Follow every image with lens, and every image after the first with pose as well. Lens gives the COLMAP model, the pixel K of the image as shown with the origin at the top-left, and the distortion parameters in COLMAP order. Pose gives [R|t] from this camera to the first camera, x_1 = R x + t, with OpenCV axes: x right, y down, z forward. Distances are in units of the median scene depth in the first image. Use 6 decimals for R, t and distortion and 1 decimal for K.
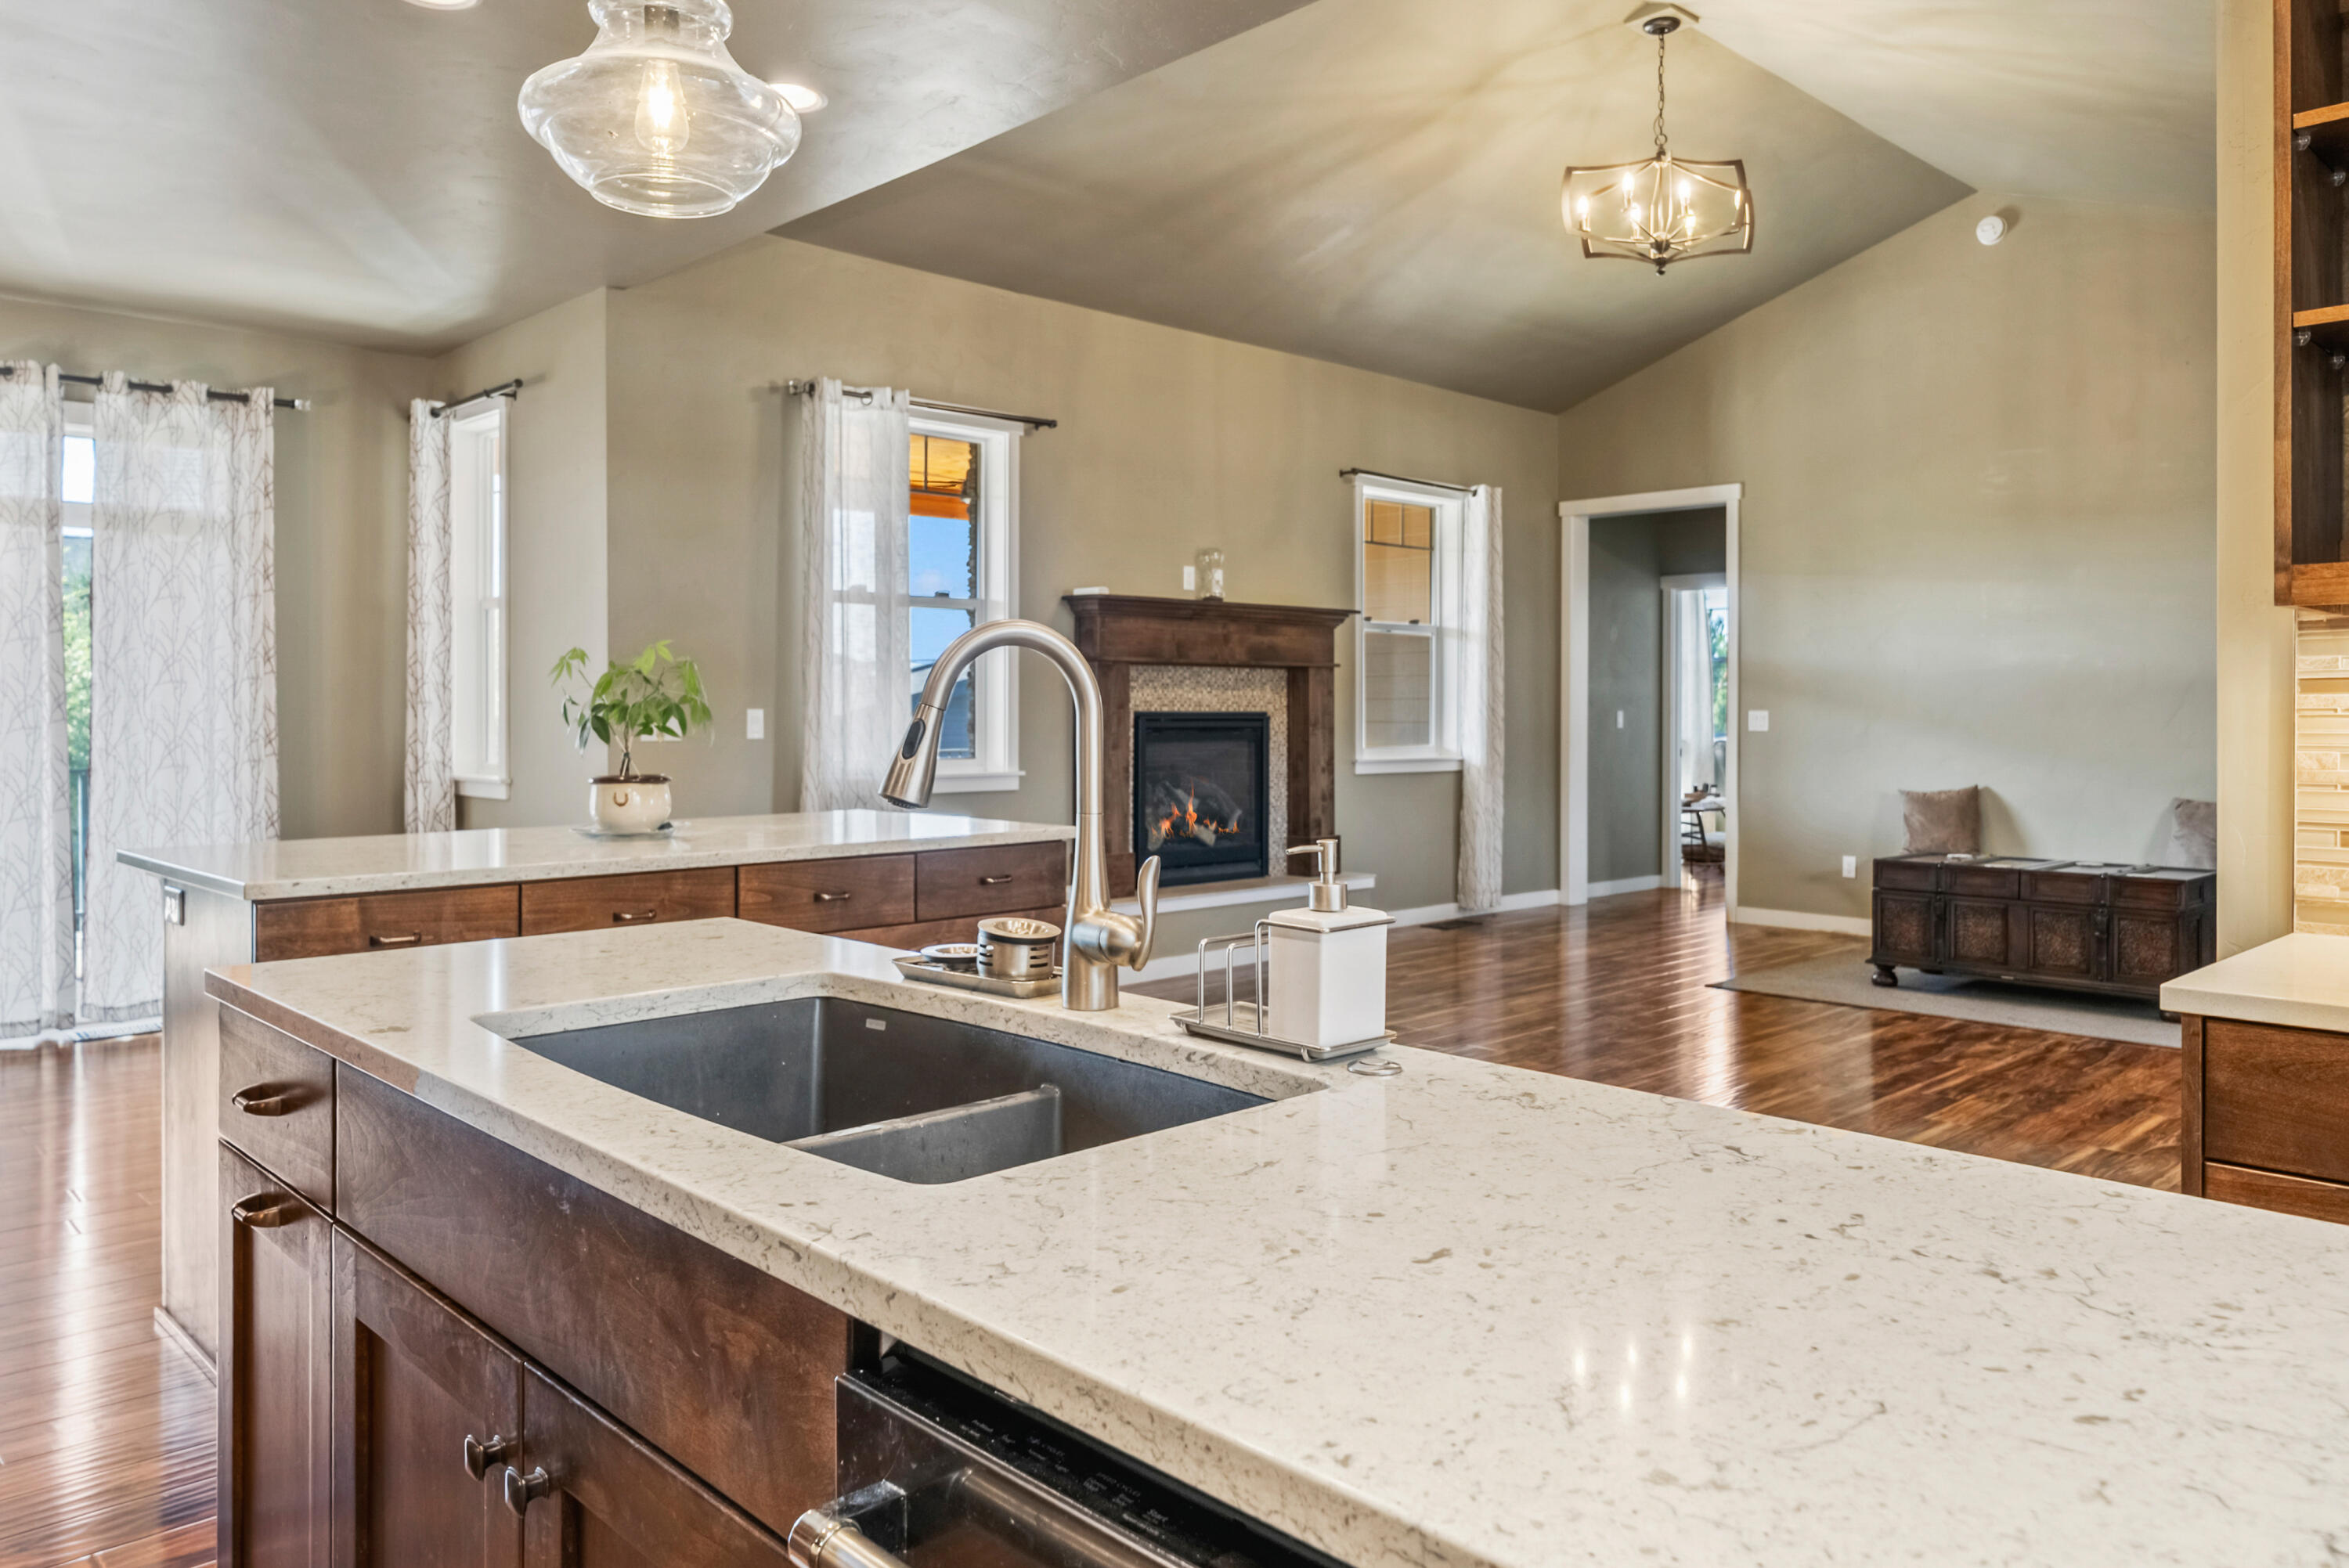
lens RADIAL K [[1611.2, 0, 1156.7], [0, 1611.2, 712.4], [0, 0, 1]] dist [0.004365, -0.002148]
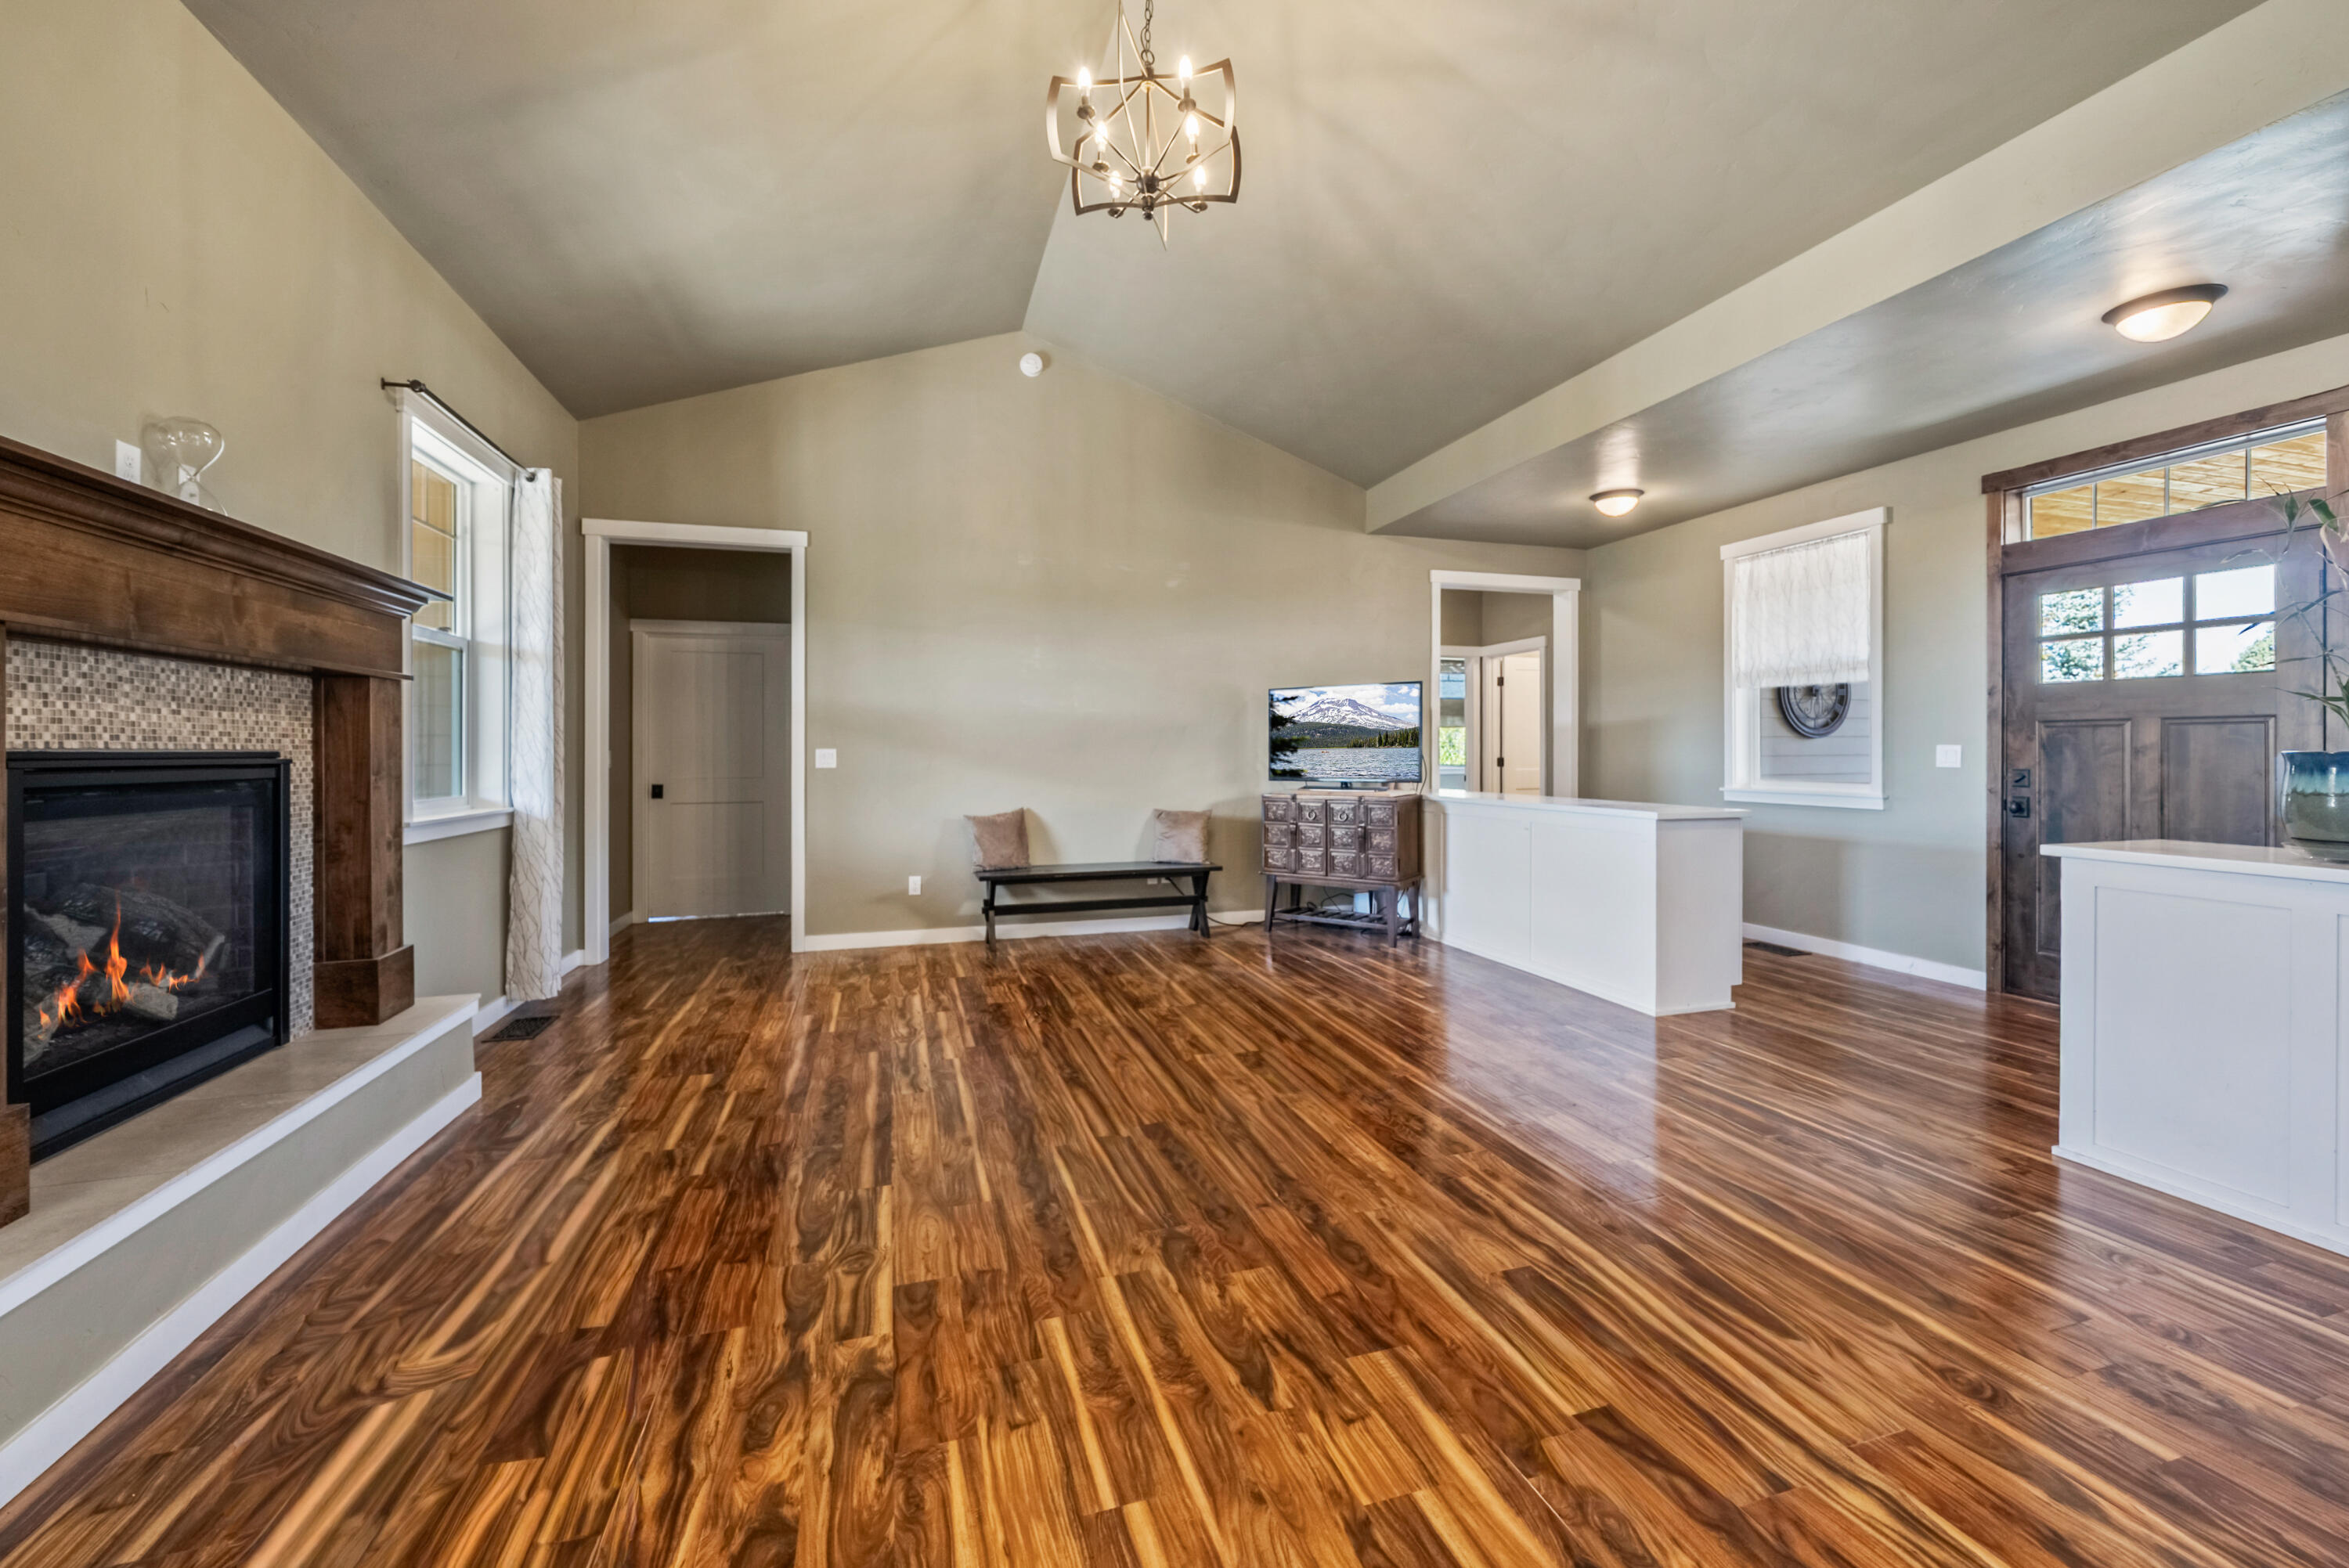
lens RADIAL K [[930.8, 0, 1175.6], [0, 930.8, 755.1], [0, 0, 1]] dist [-0.000286, -0.000432]
pose [[0.445740, -0.007242, 0.895133, -0.081257], [0.004802, 0.999972, 0.005699, 0.000630], [-0.895149, 0.001758, 0.445763, 0.565149]]
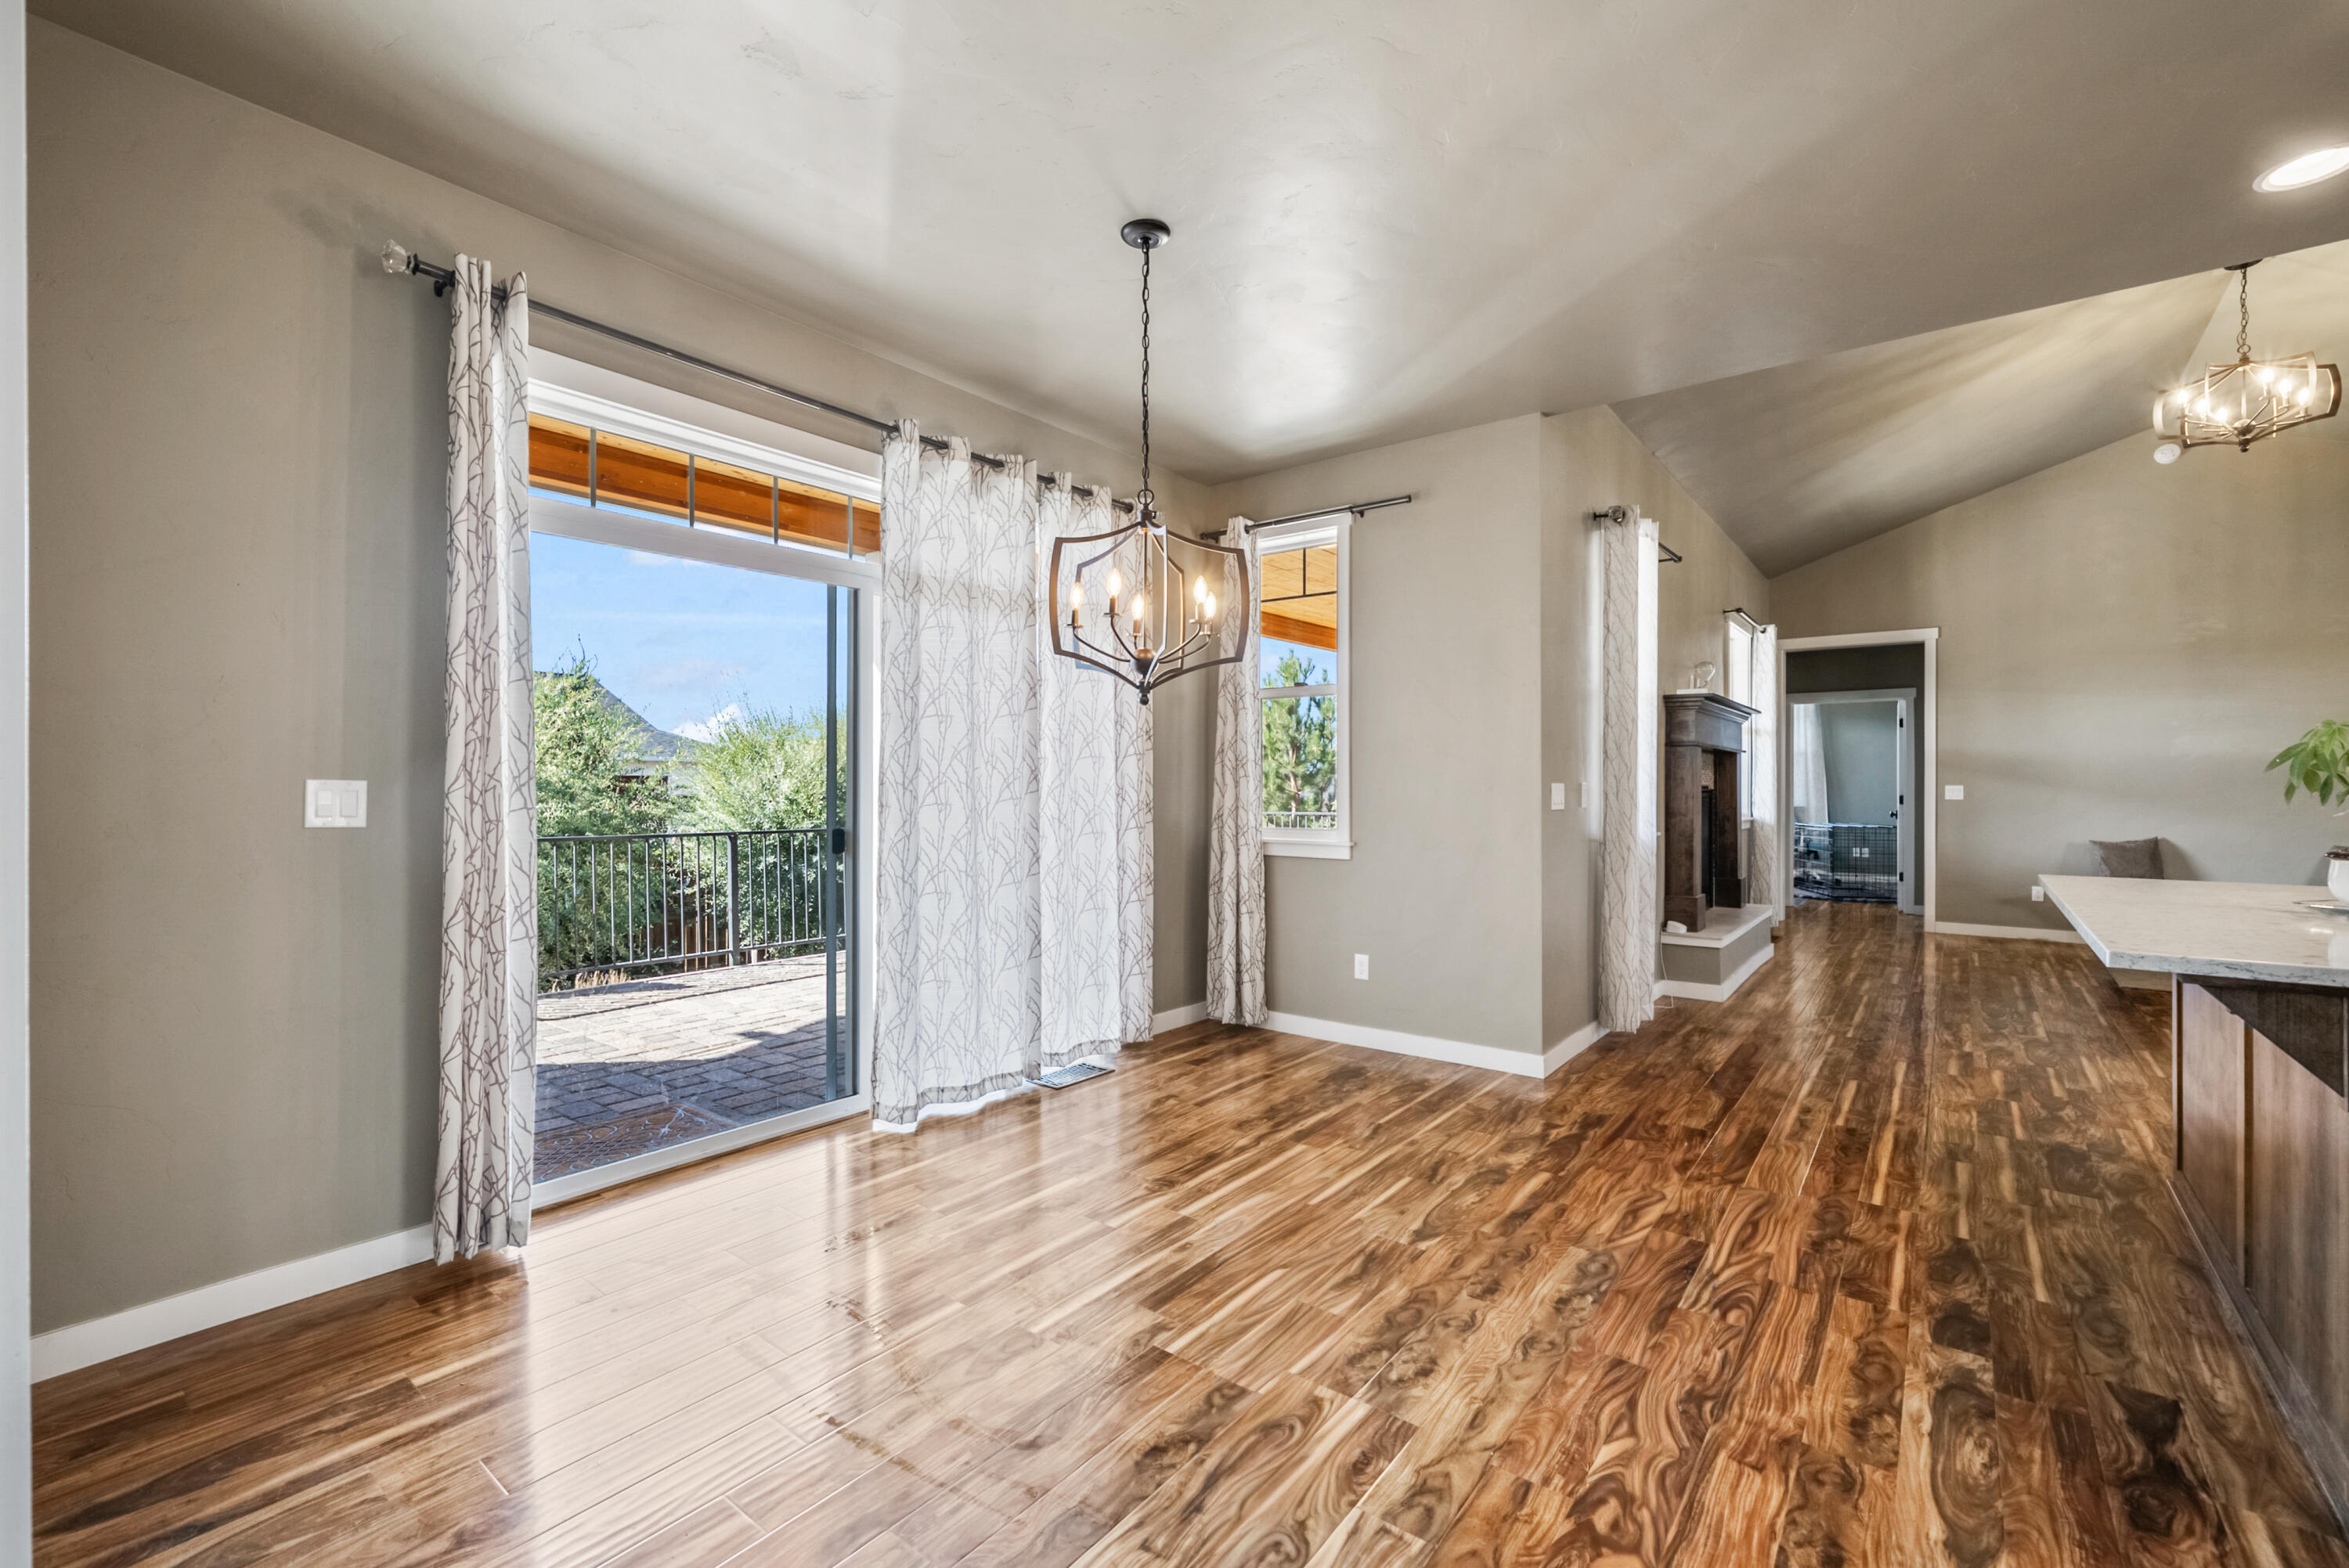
lens RADIAL K [[1000.5, 0, 1166.5], [0, 1000.5, 778.1], [0, 0, 1]] dist [0.000726, 0.000094]
pose [[0.990199, 0.003007, 0.139629, -0.488062], [-0.001692, 0.999953, -0.009538, 0.002006], [-0.139651, 0.009208, 0.990158, 0.231919]]
